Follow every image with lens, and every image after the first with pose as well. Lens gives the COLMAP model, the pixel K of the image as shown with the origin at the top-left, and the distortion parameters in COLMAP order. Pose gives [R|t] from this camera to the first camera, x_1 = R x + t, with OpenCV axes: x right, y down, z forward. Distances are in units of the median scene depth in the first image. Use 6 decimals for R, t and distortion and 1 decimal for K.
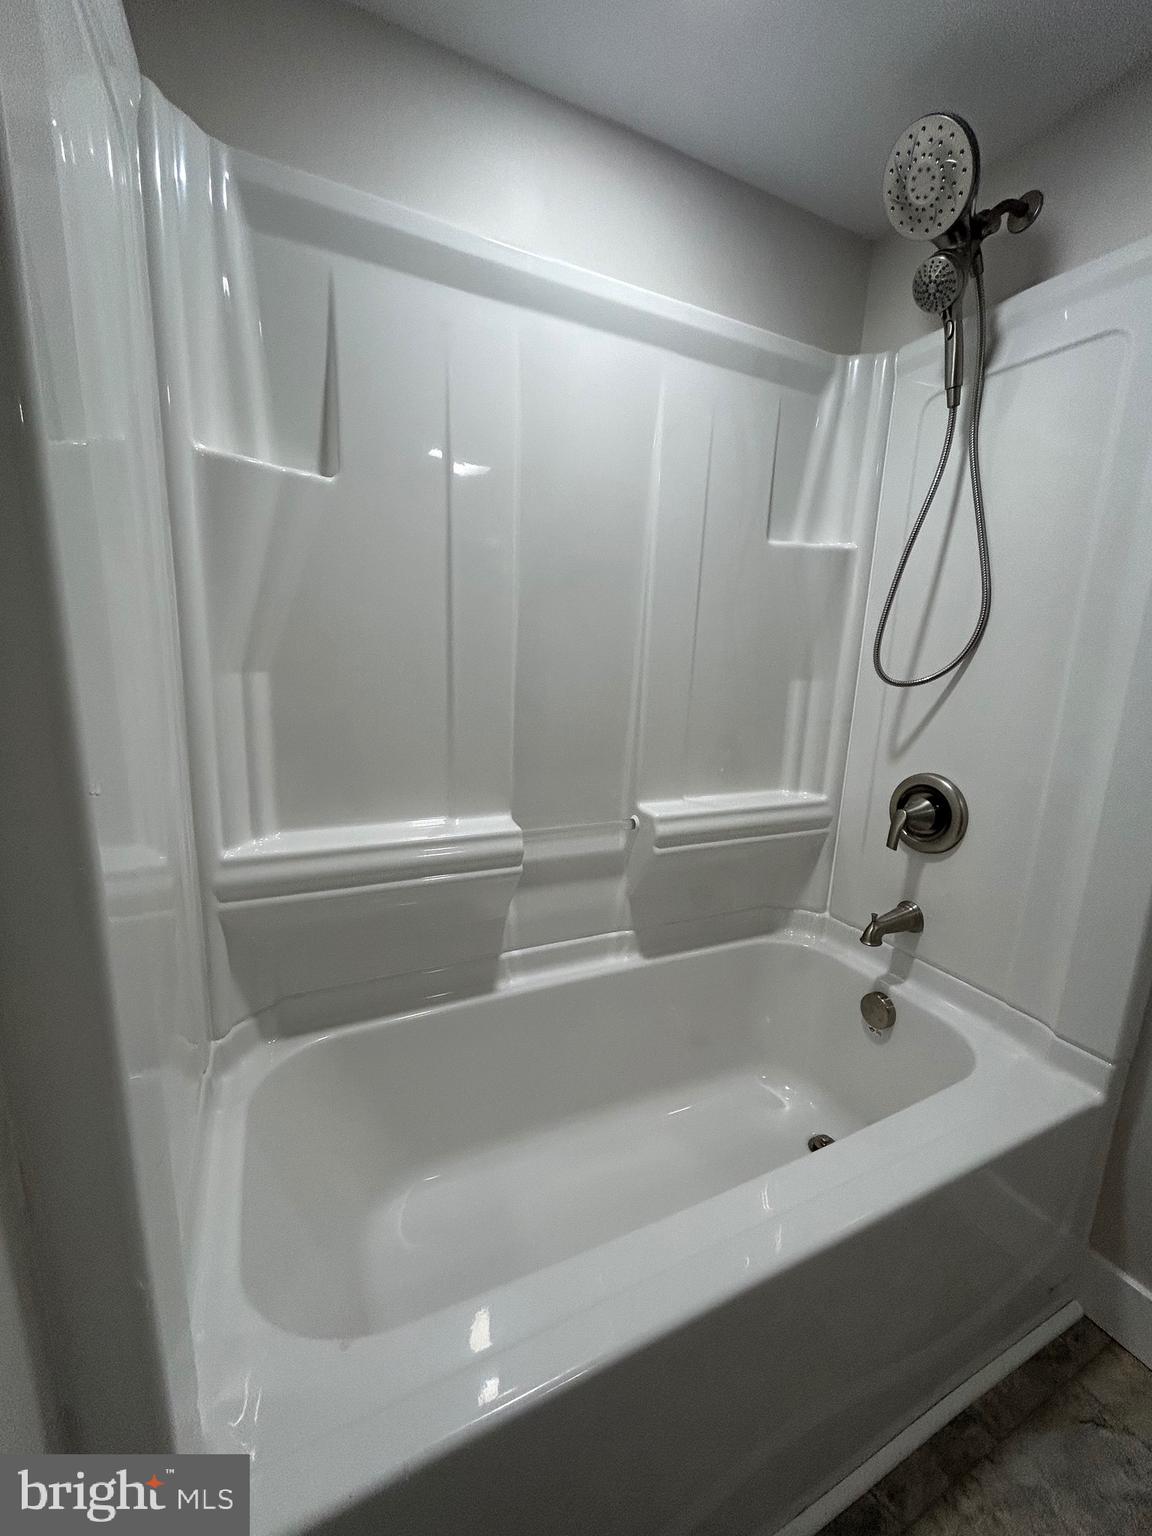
lens RADIAL K [[624.6, 0, 577.9], [0, 624.6, 764.4], [0, 0, 1]] dist [0.003441, 0.000276]
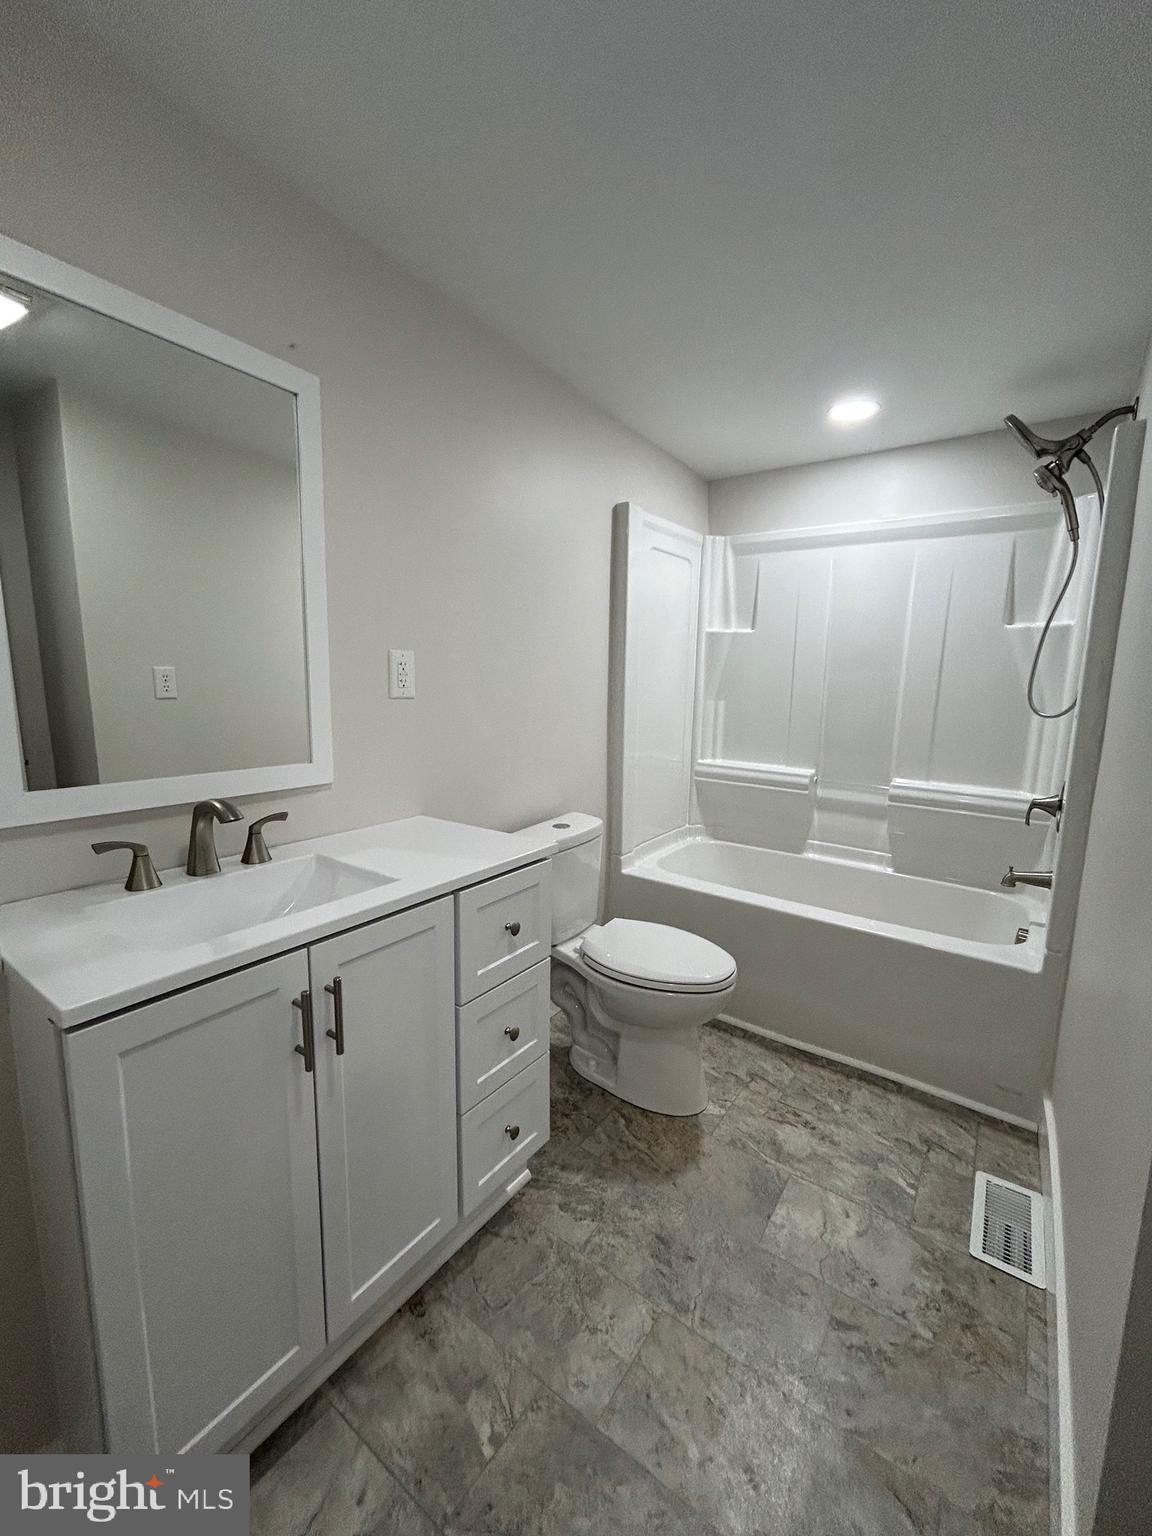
lens RADIAL K [[624.6, 0, 574.8], [0, 624.6, 761.6], [0, 0, 1]] dist [0.003441, 0.000276]
pose [[0.466961, 0.100438, -0.878555, 1.563514], [-0.168616, 0.985413, 0.023032, 0.158630], [0.868053, 0.137384, 0.477085, -0.823166]]
